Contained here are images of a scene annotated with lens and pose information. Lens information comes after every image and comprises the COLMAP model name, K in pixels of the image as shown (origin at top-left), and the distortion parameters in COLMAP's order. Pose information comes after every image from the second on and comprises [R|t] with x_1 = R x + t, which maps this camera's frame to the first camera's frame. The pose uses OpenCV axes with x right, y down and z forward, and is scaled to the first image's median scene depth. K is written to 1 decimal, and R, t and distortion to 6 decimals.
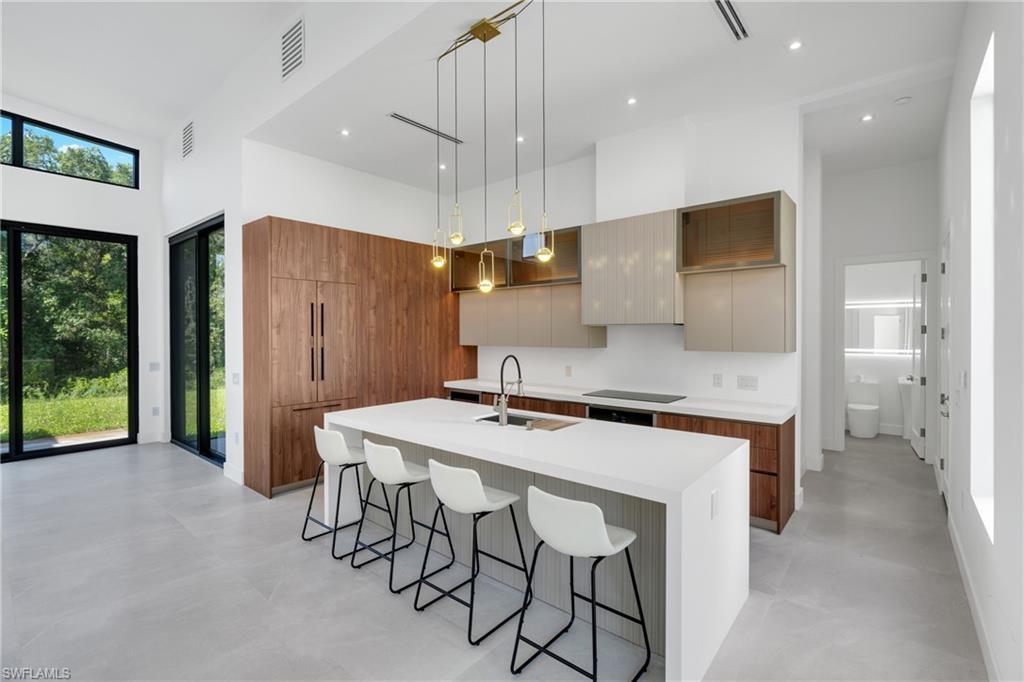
lens RADIAL K [[463.4, 0, 505.2], [0, 463.4, 335.2], [0, 0, 1]] dist [-0.009812, 0.004204]
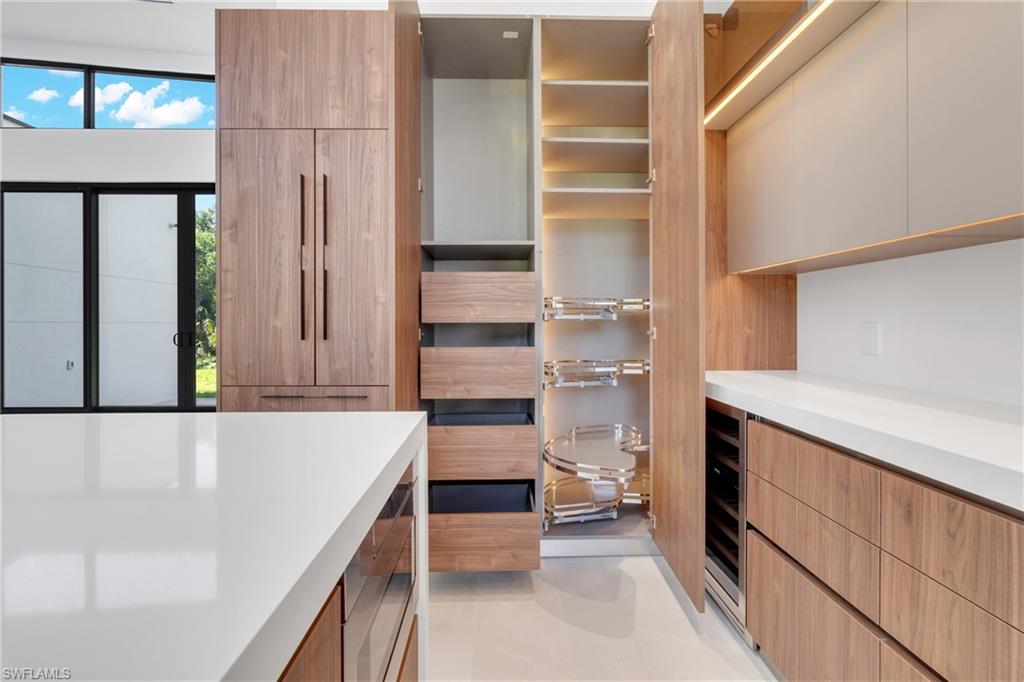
lens RADIAL K [[463.4, 0, 509.2], [0, 463.4, 323.4], [0, 0, 1]] dist [-0.009812, 0.004204]
pose [[0.669827, 0.000852, -0.742517, 0.072551], [-0.004018, 0.999989, -0.002477, 0.077764], [0.742506, 0.004642, 0.669823, 0.793352]]
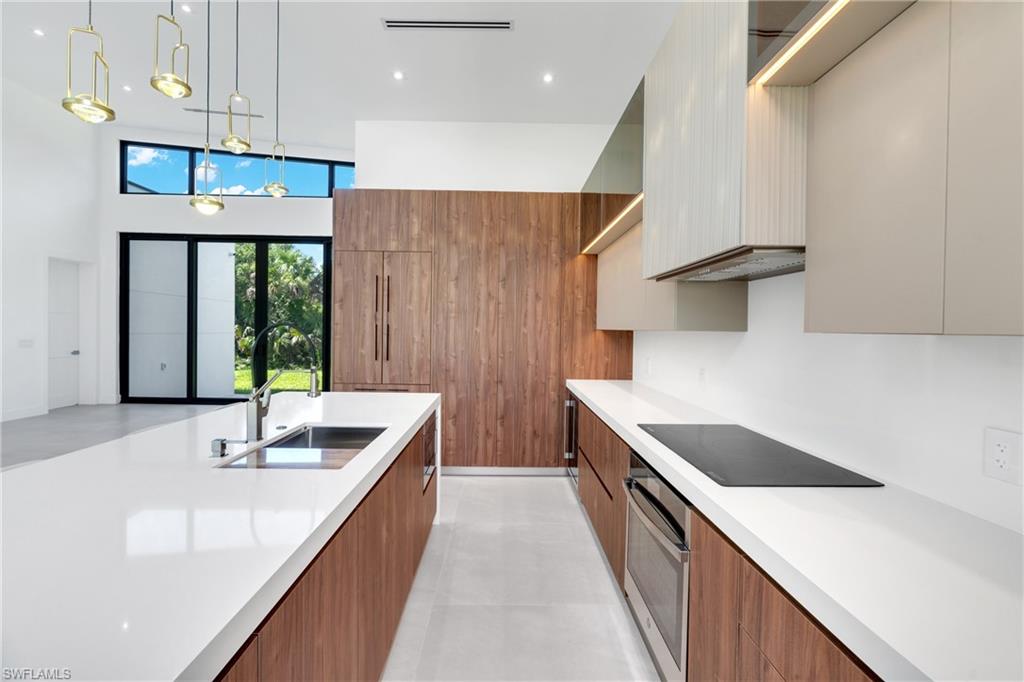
lens RADIAL K [[463.4, 0, 511.2], [0, 463.4, 335.7], [0, 0, 1]] dist [-0.009812, 0.004204]
pose [[0.659553, 0.022414, -0.751324, 0.428846], [-0.020942, 0.999715, 0.011439, 0.031964], [0.751366, 0.008190, 0.659834, 0.560282]]
